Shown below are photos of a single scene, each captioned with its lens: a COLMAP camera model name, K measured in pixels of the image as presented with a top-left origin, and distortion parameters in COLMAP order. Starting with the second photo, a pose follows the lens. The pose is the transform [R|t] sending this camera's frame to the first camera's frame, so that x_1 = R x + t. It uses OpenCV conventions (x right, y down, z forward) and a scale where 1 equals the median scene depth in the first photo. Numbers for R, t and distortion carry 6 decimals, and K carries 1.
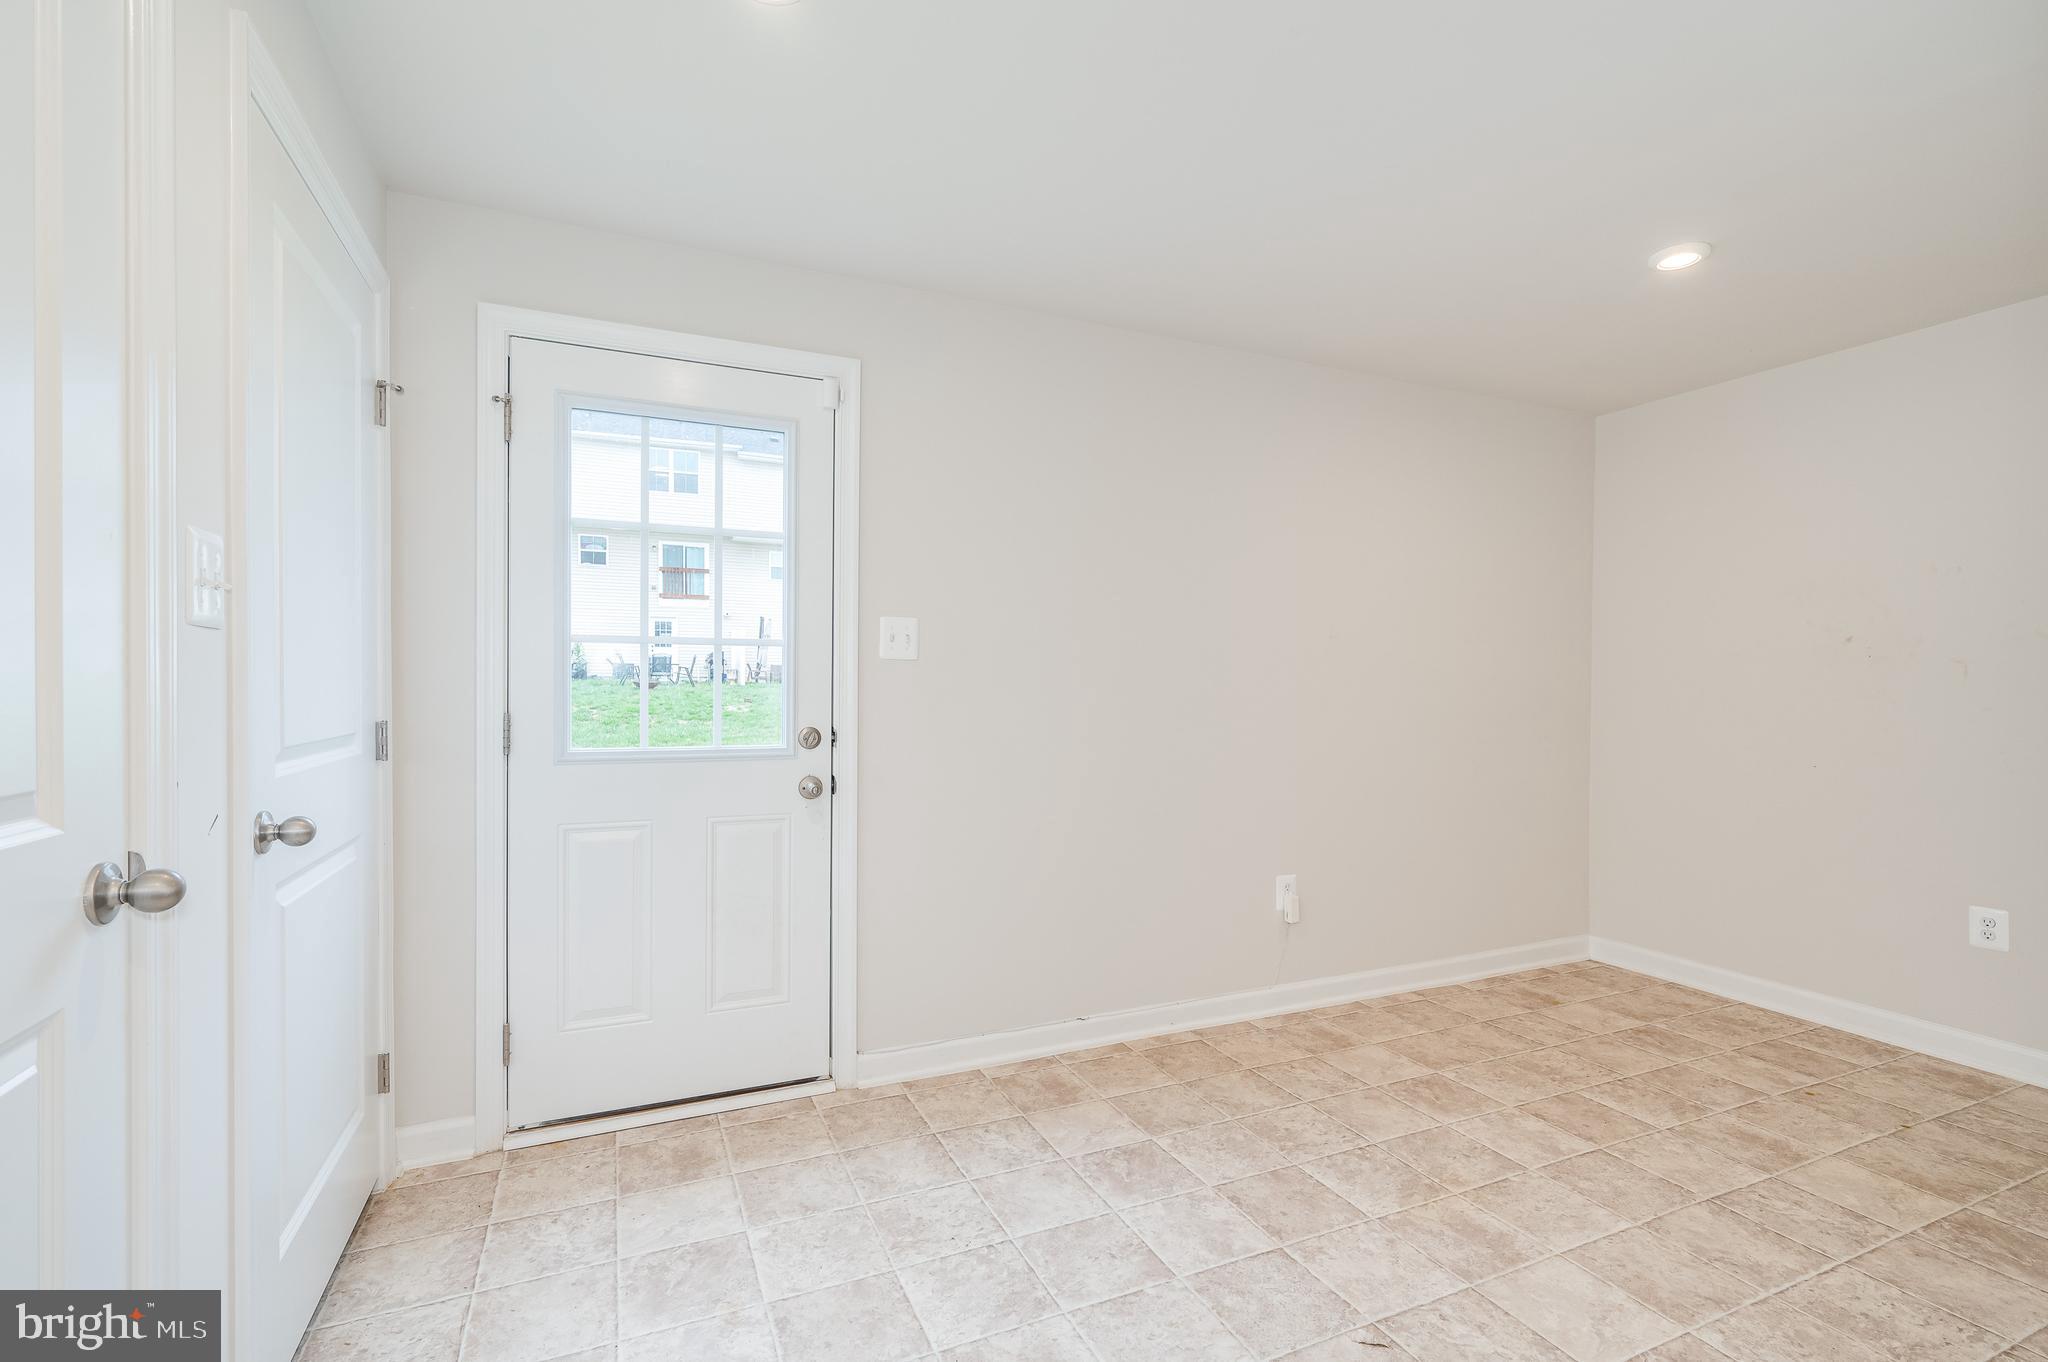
lens RADIAL K [[911.3, 0, 1029.4], [0, 911.3, 692.1], [0, 0, 1]] dist [-0.002201, 0.000284]
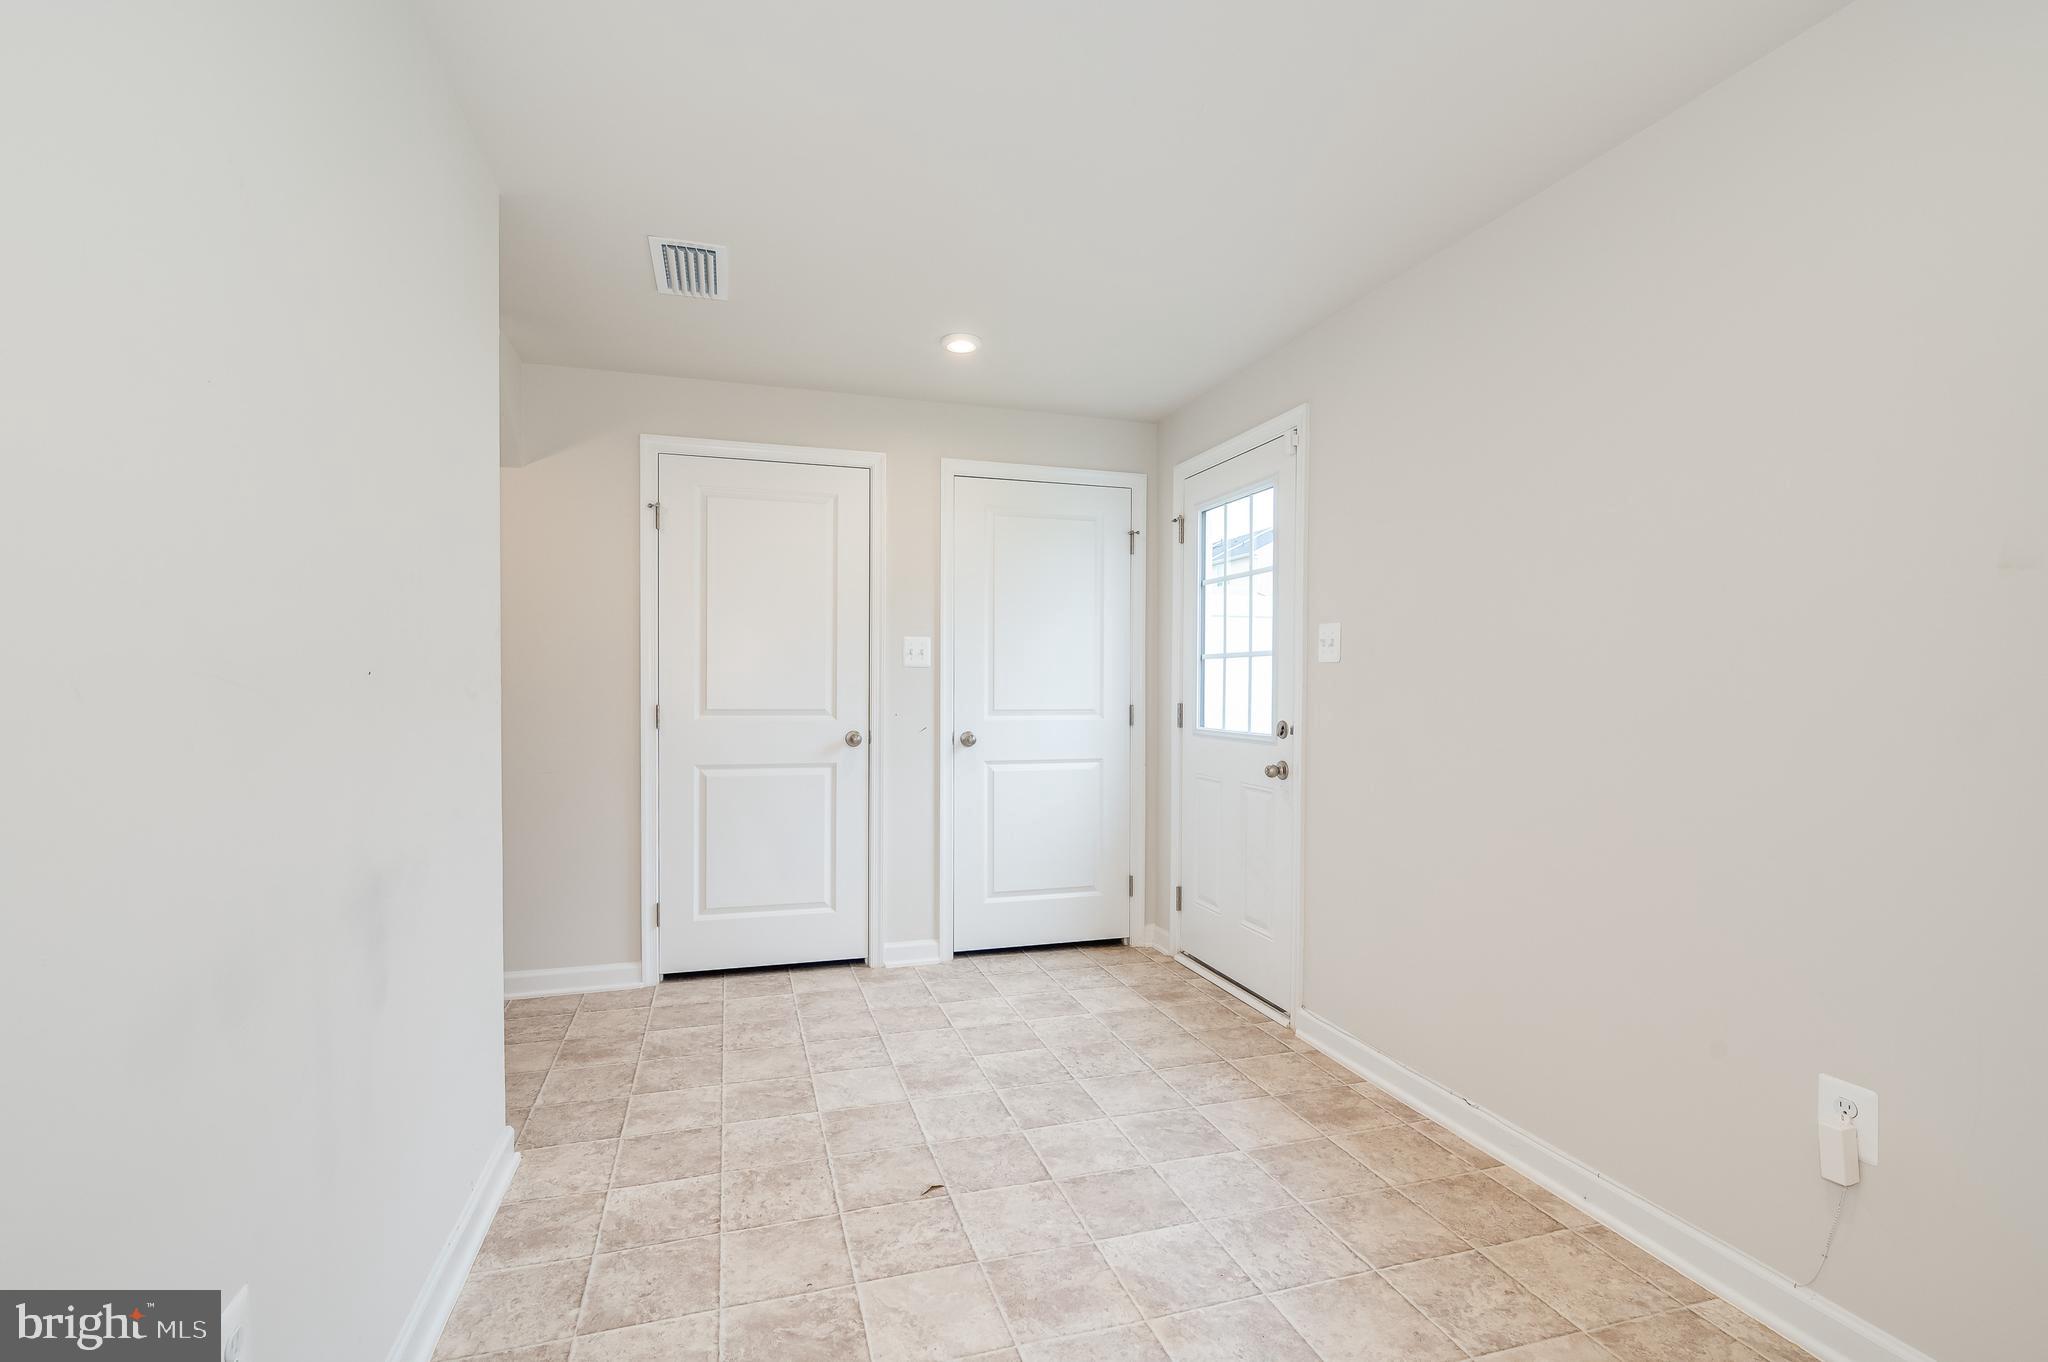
lens RADIAL K [[977.4, 0, 1021.7], [0, 977.4, 684.8], [0, 0, 1]] dist [0.001916, -0.000884]
pose [[-0.132871, -0.001704, -0.991132, 1.149754], [-0.009107, 0.999958, -0.000498, -0.005560], [0.991091, 0.008960, -0.132881, 0.860920]]
